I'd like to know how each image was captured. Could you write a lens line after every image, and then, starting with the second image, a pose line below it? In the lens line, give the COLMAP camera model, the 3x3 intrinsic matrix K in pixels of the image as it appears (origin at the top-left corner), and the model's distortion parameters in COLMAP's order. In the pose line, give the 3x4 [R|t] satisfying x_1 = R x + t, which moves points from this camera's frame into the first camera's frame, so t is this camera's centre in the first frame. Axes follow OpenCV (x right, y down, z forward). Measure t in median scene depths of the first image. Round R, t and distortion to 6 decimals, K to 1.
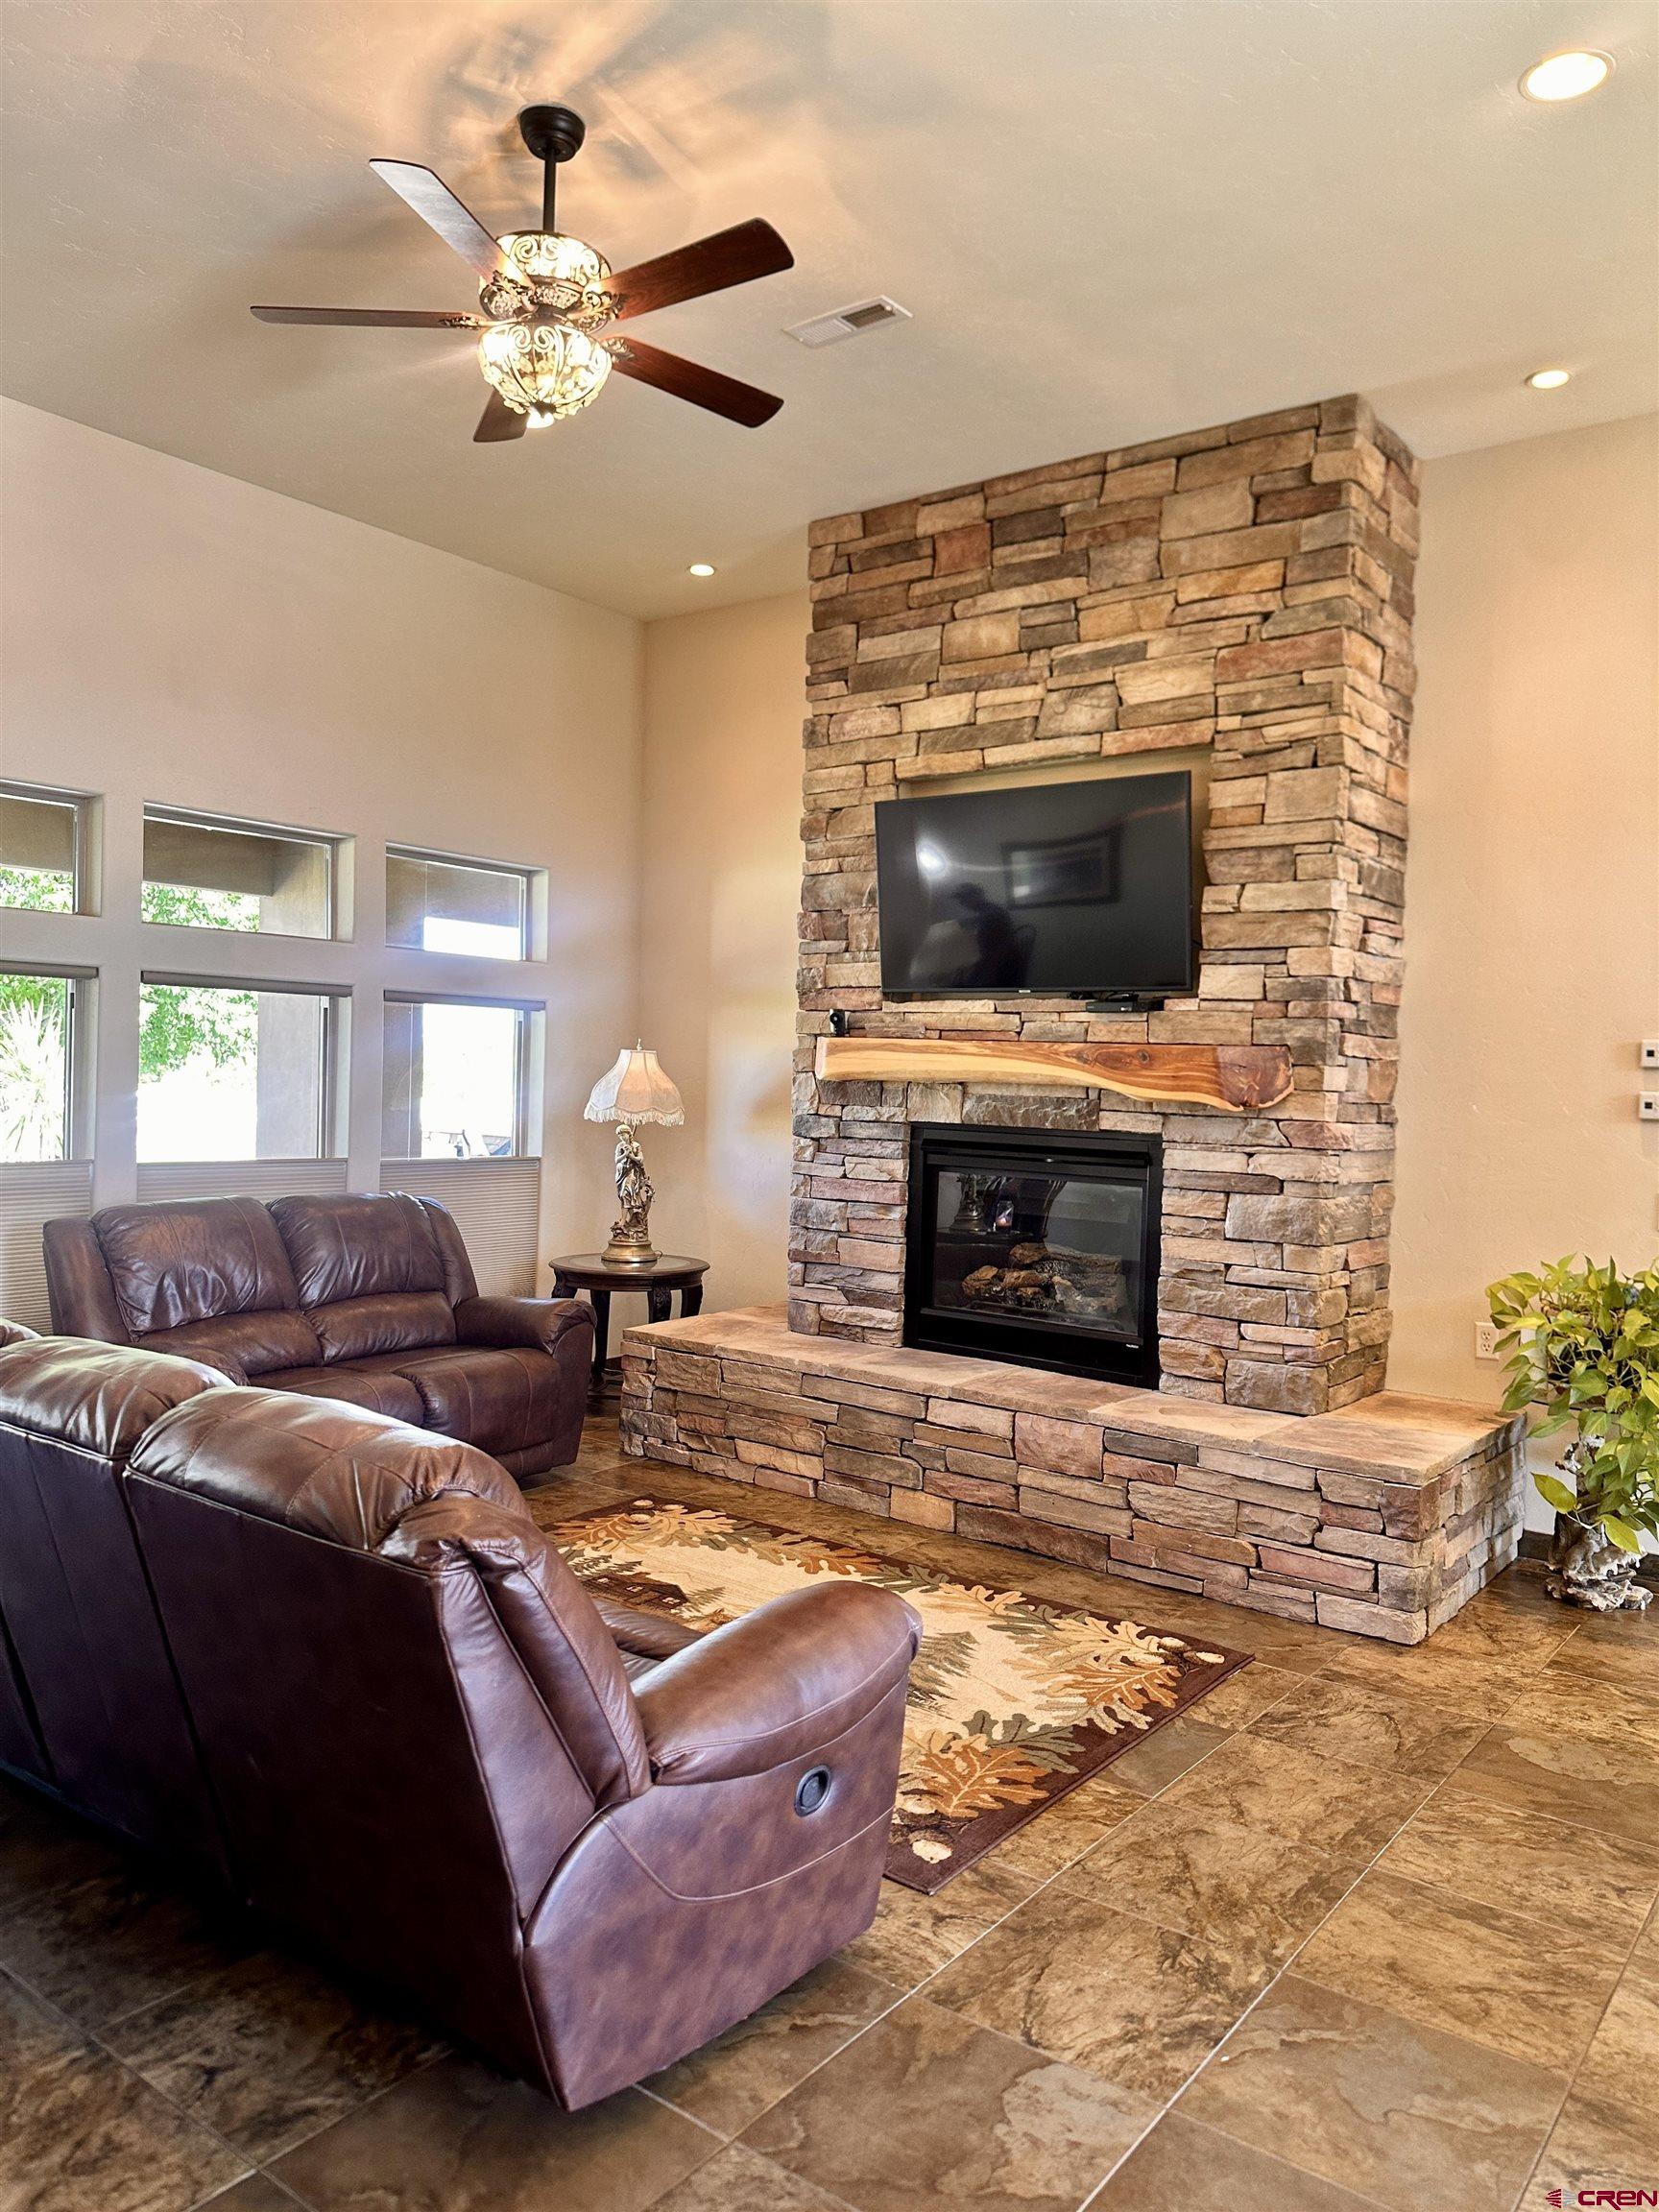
lens RADIAL K [[1536.1, 0, 821.1], [0, 1536.1, 1115.7], [0, 0, 1]] dist [0.180219, -0.400955]
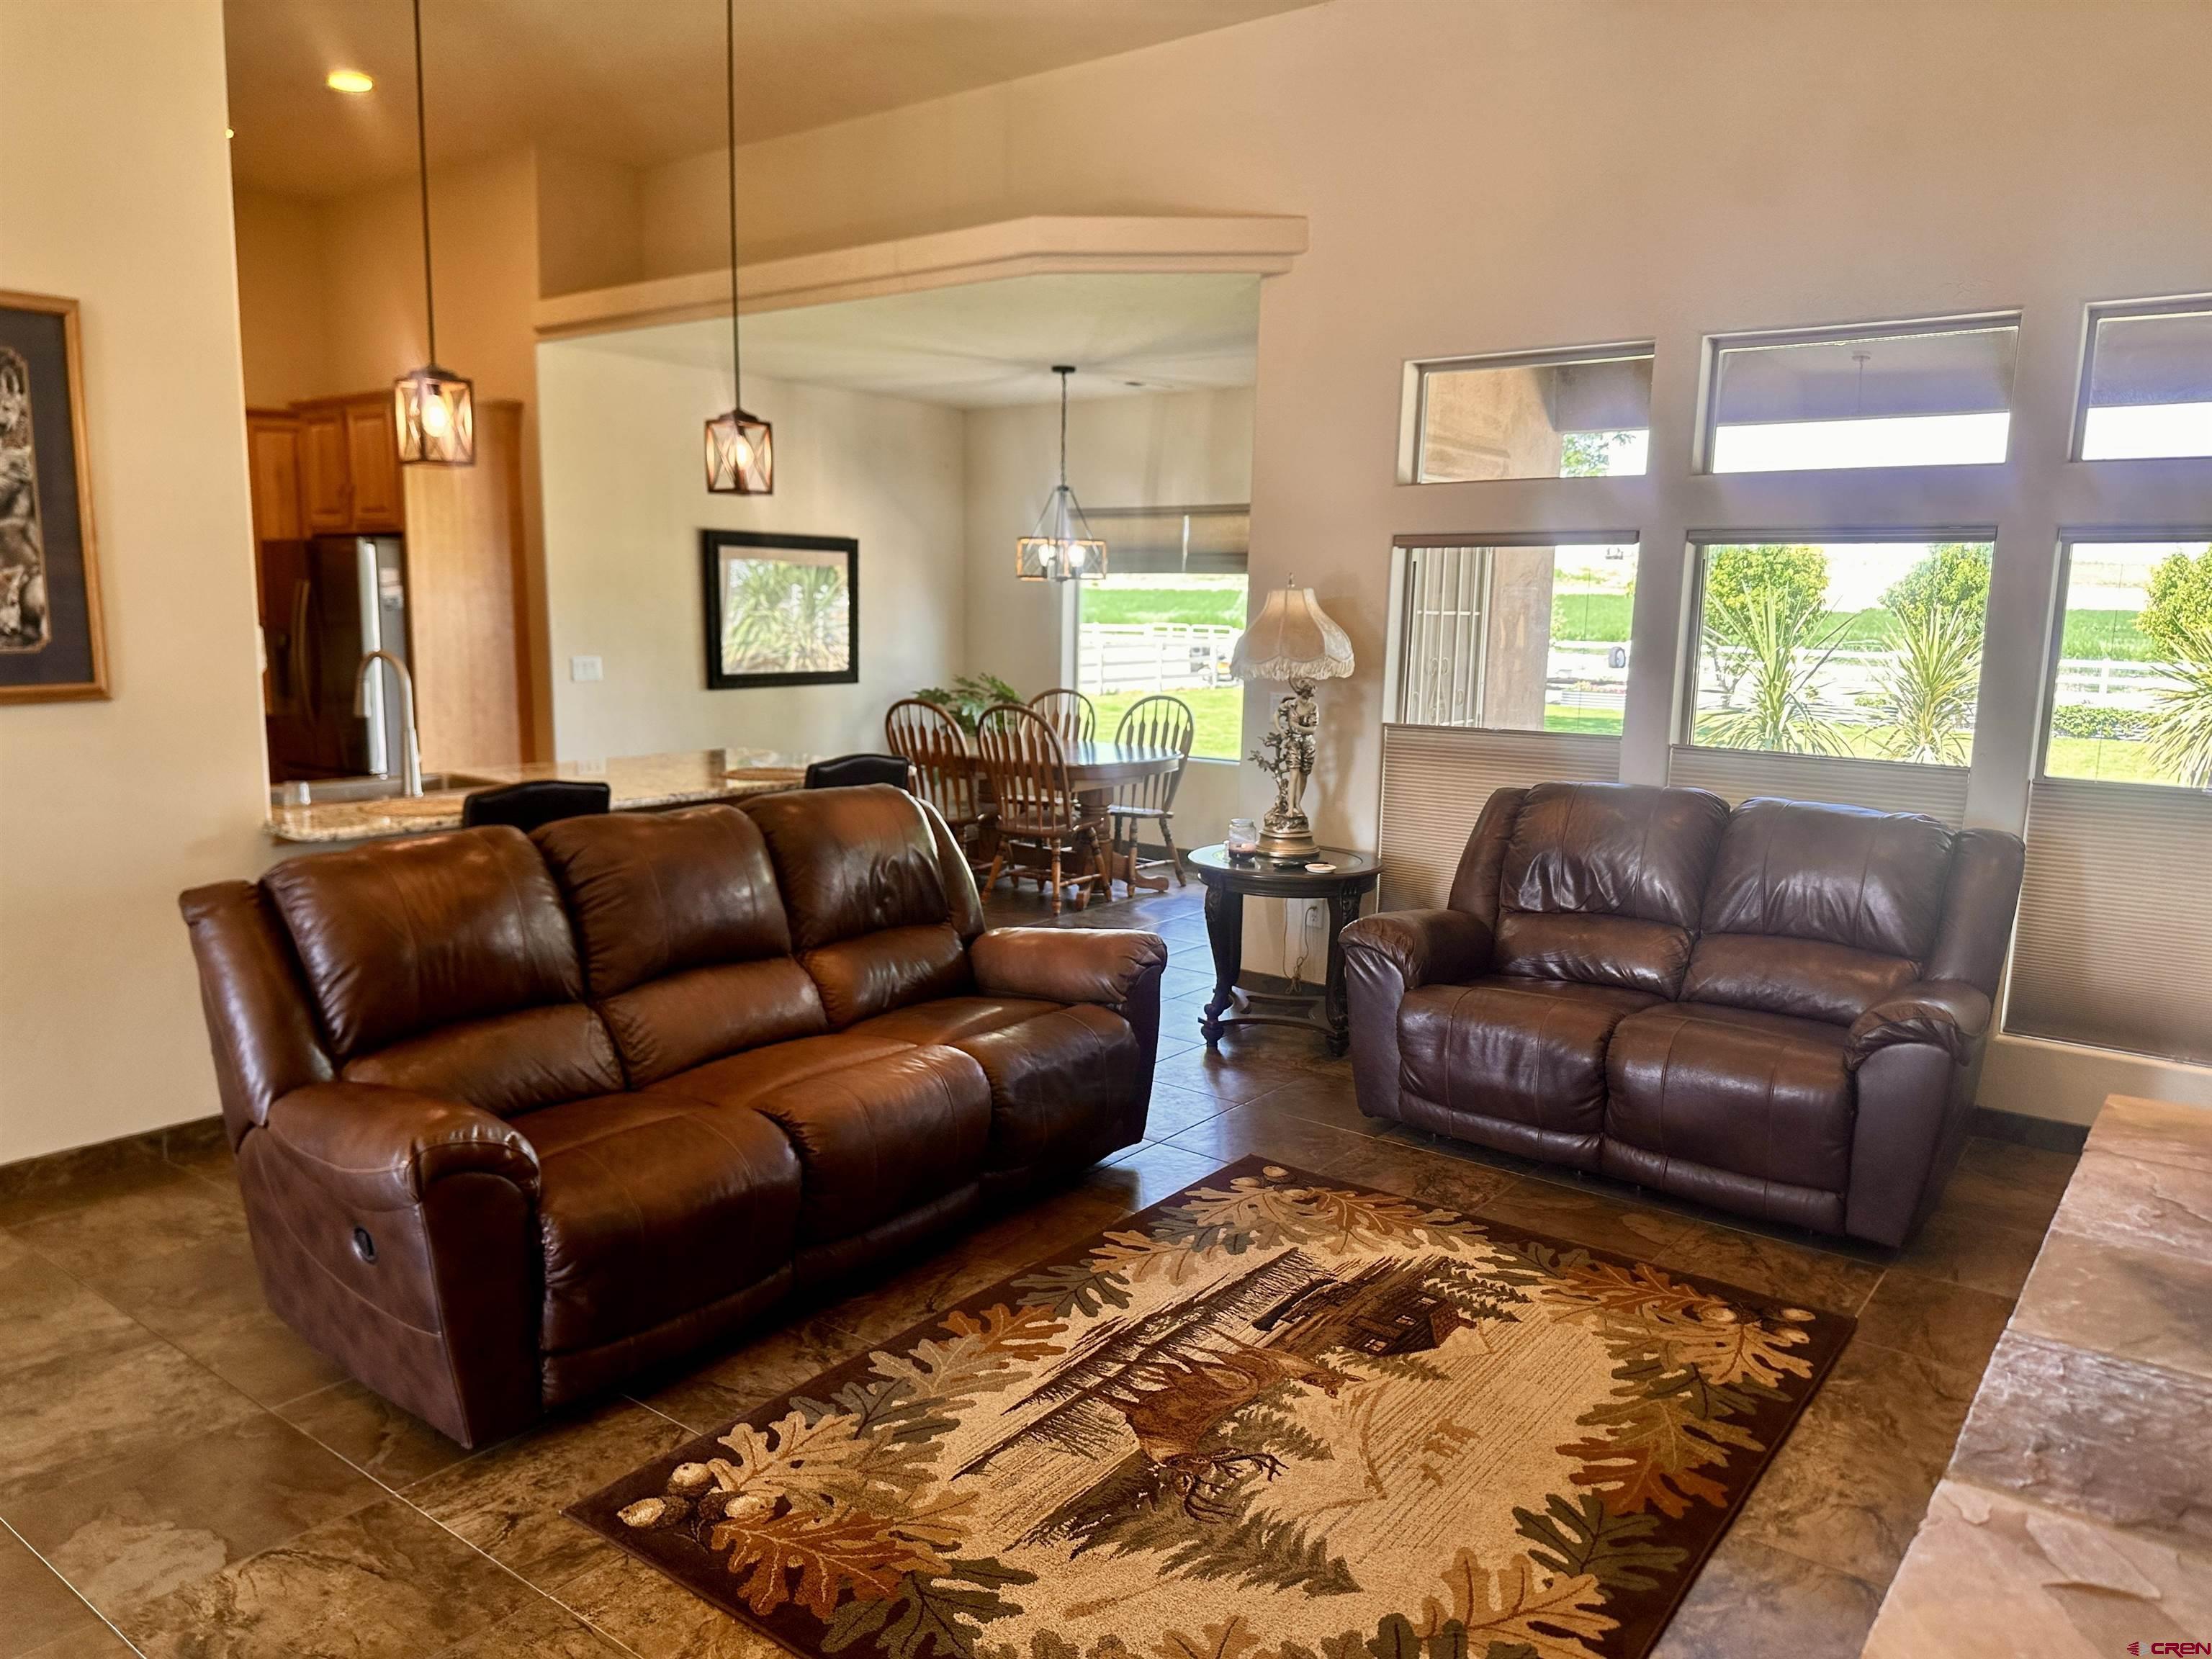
lens RADIAL K [[1571.9, 0, 1107.5], [0, 1571.9, 843.8], [0, 0, 1]] dist [0.000359, -0.008115]
pose [[0.006845, 0.127843, -0.991771, 0.511966], [-0.050800, 0.990558, 0.127336, -0.012325], [0.998685, 0.049510, 0.013275, 0.707363]]
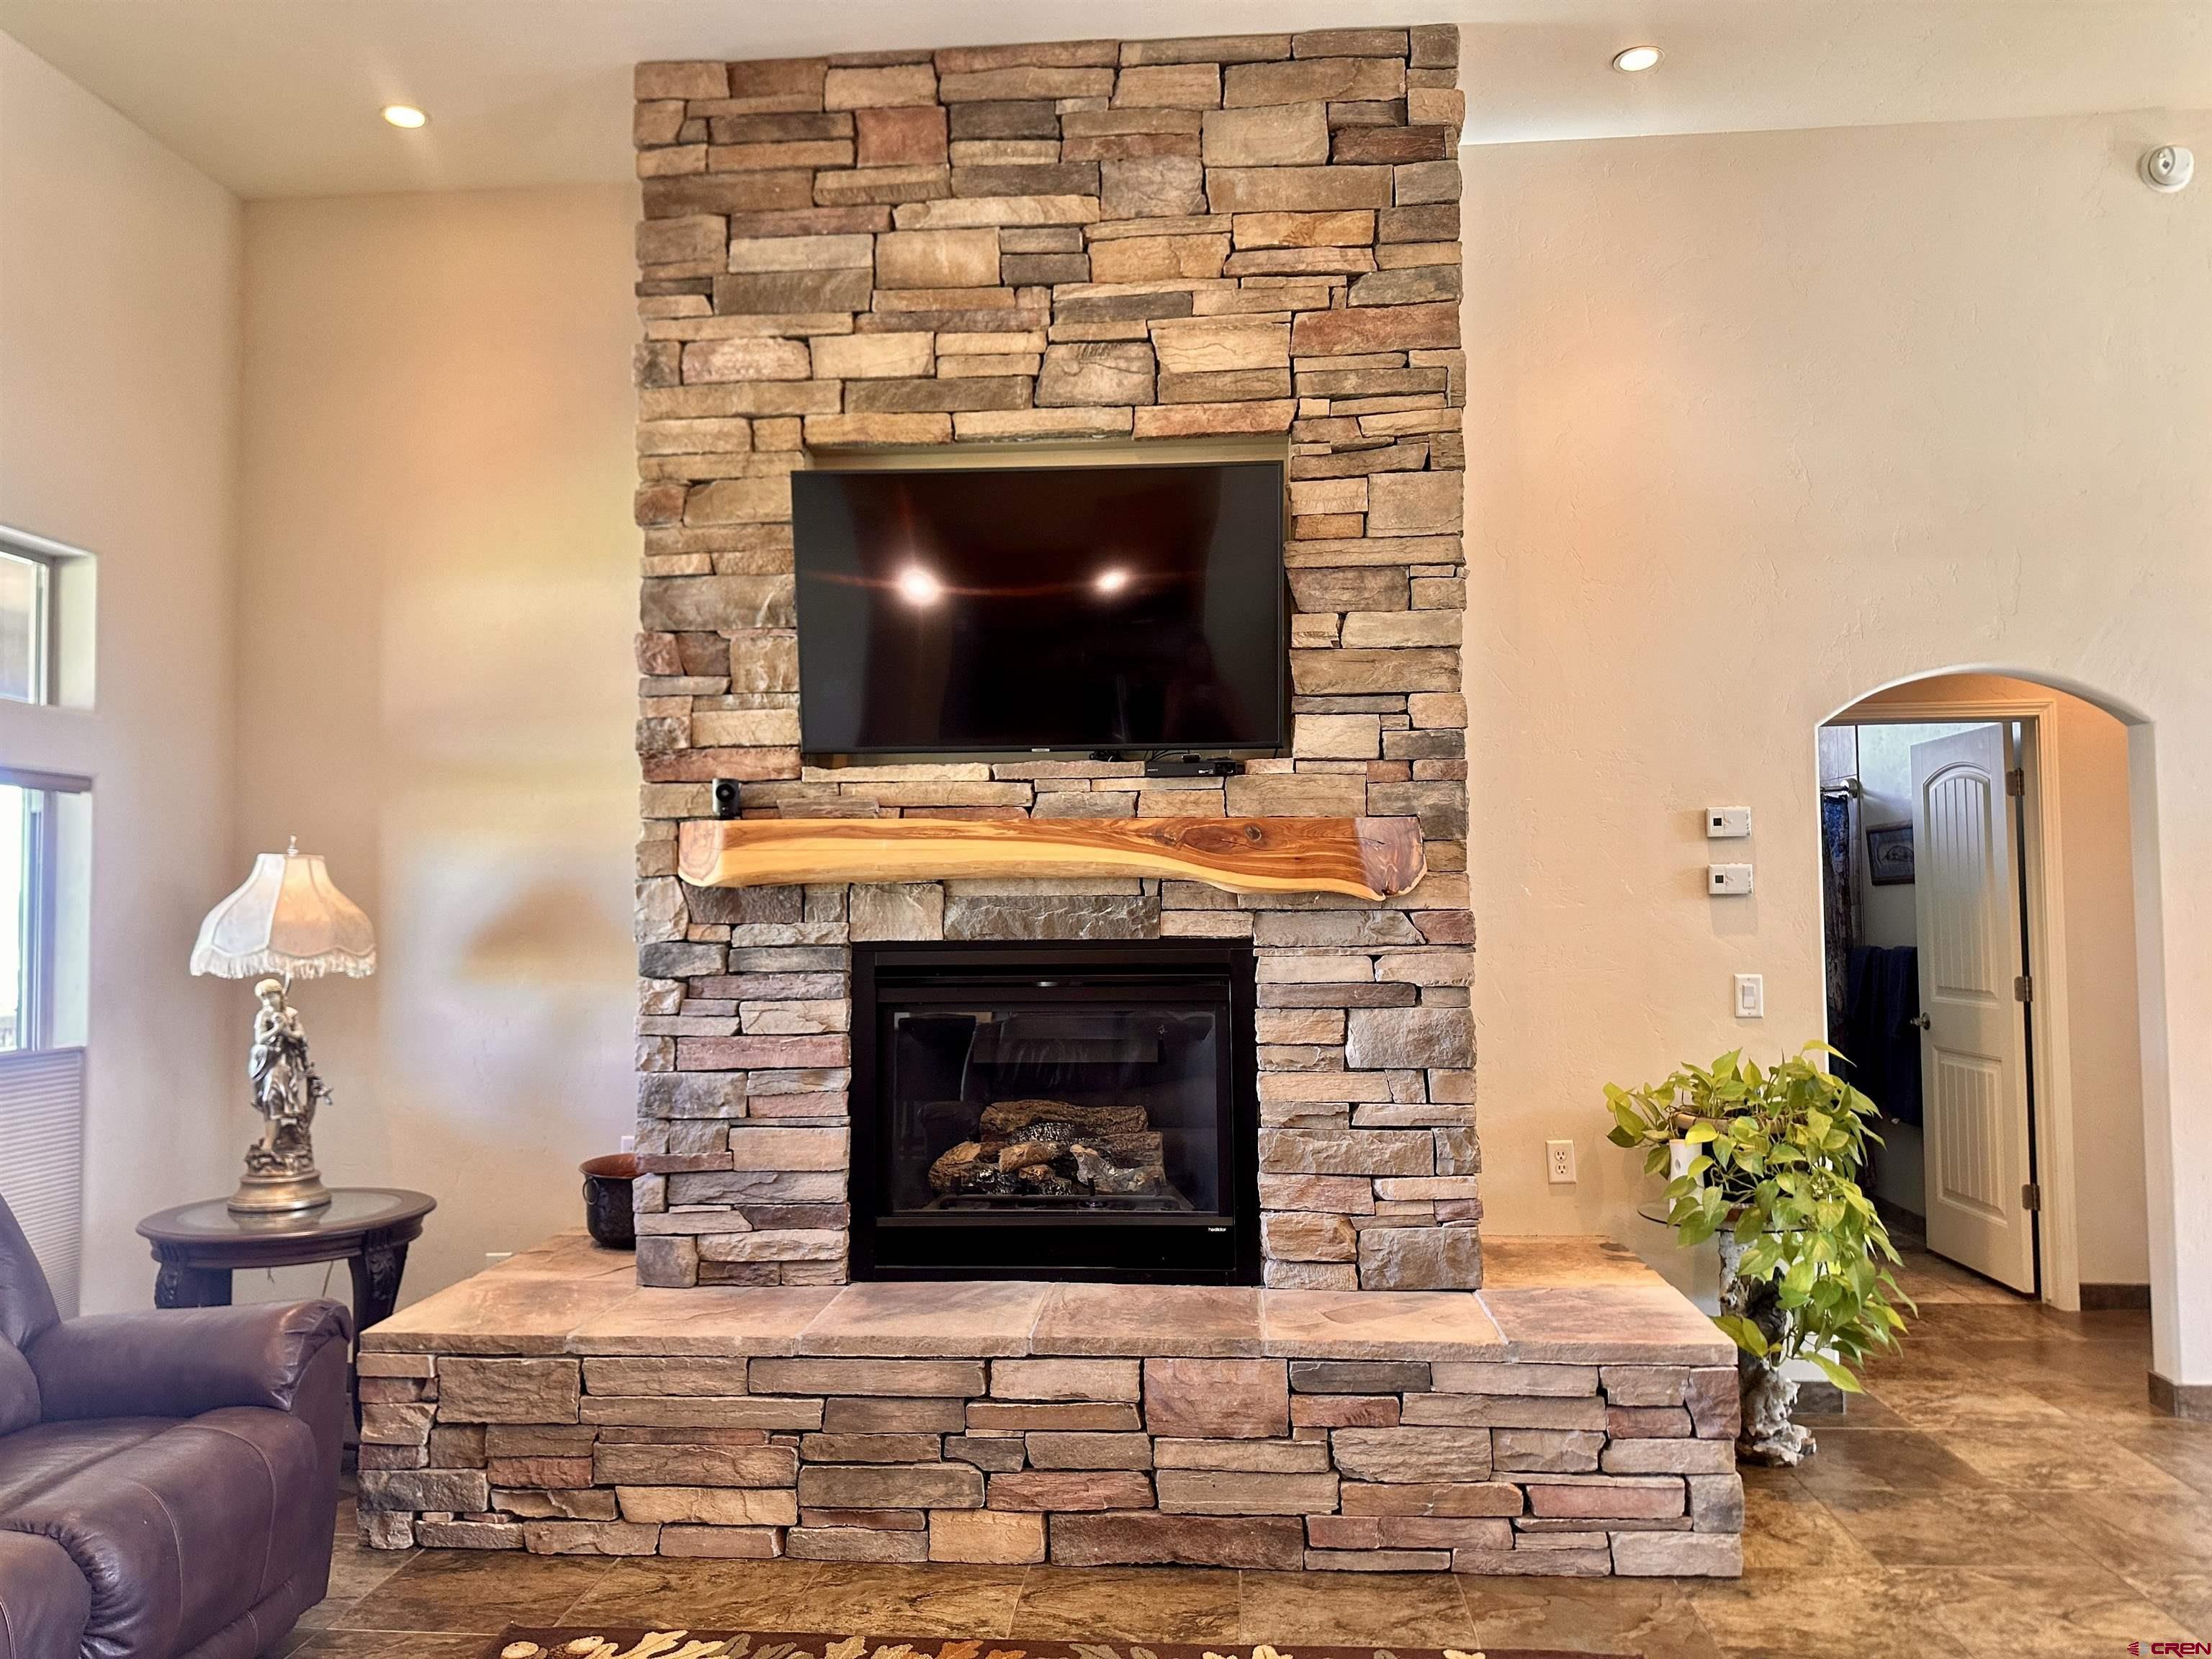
lens RADIAL K [[1536.1, 0, 1110.1], [0, 1536.1, 840.7], [0, 0, 1]] dist [0.180219, -0.400955]
pose [[0.835721, -0.014327, 0.548967, -0.244556], [0.051179, 0.997341, -0.051884, 0.000270], [-0.546764, 0.071456, 0.834232, 0.403044]]
